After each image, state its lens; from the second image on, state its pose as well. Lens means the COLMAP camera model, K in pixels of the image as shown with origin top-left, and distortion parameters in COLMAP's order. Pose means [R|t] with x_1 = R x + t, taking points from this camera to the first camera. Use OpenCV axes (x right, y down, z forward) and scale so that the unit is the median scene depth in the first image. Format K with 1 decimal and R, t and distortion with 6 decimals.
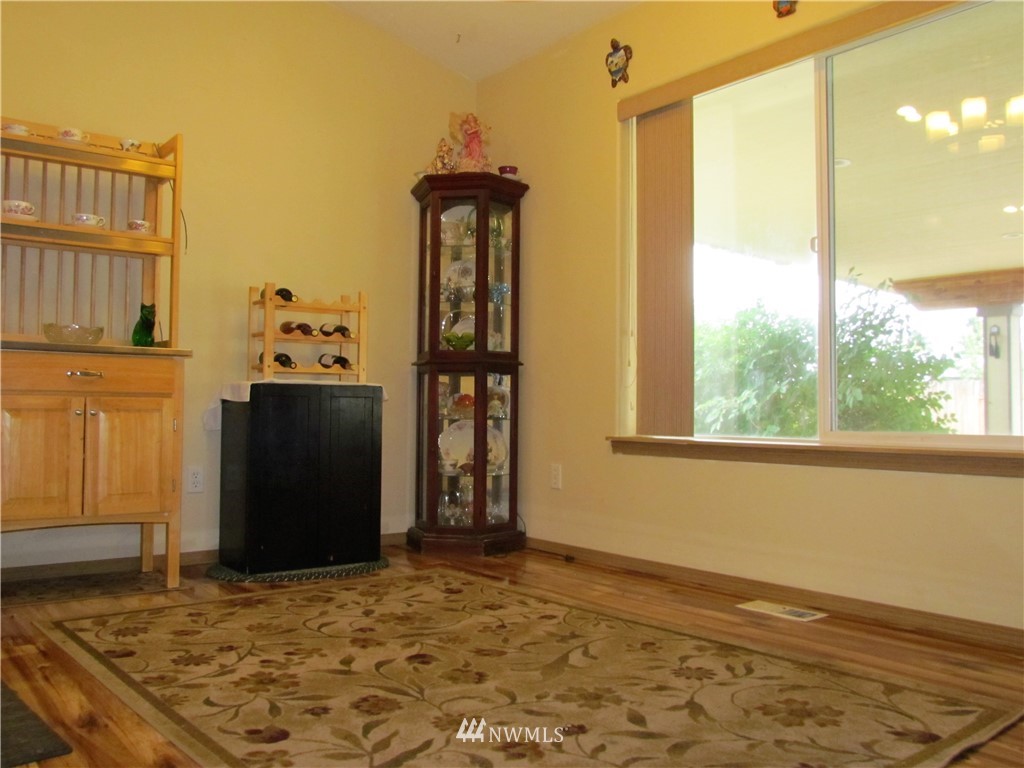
lens RADIAL K [[879.1, 0, 510.7], [0, 879.1, 382.1], [0, 0, 1]] dist [-0.046012, 0.000096]
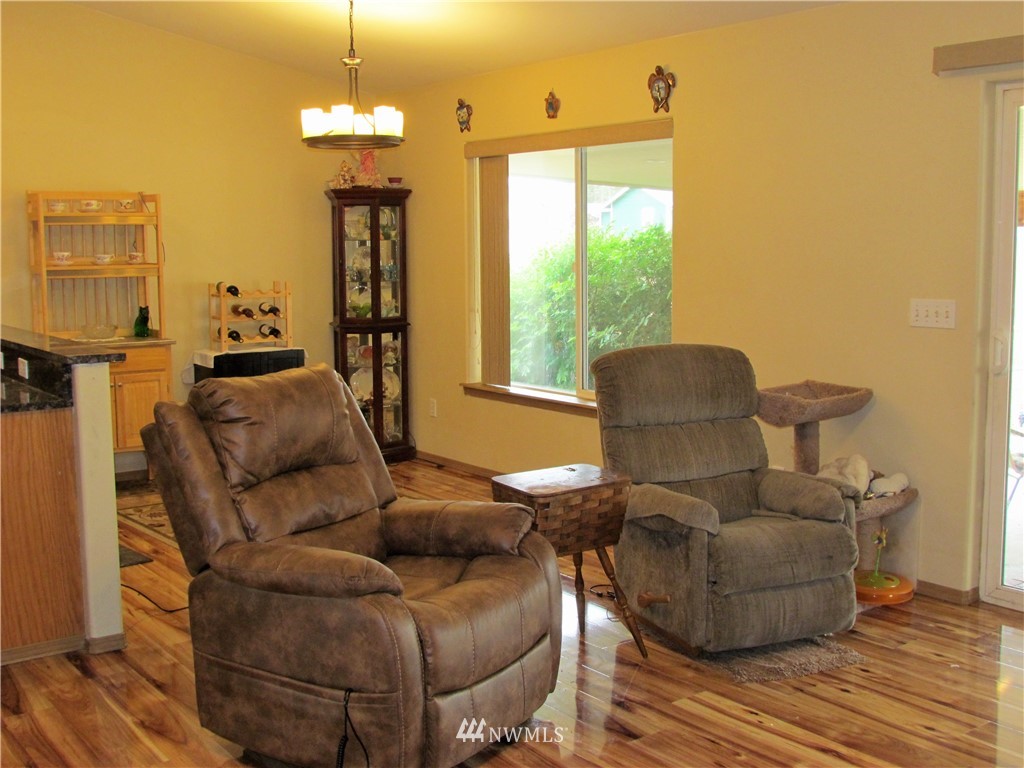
lens RADIAL K [[1209.6, 0, 512.7], [0, 1209.6, 383.4], [0, 0, 1]] dist [-0.067494, 0.000000]
pose [[0.999457, -0.009849, -0.031449, 0.255014], [0.014562, 0.988066, 0.153338, -0.237540], [0.029563, -0.153713, 0.987673, -0.939417]]
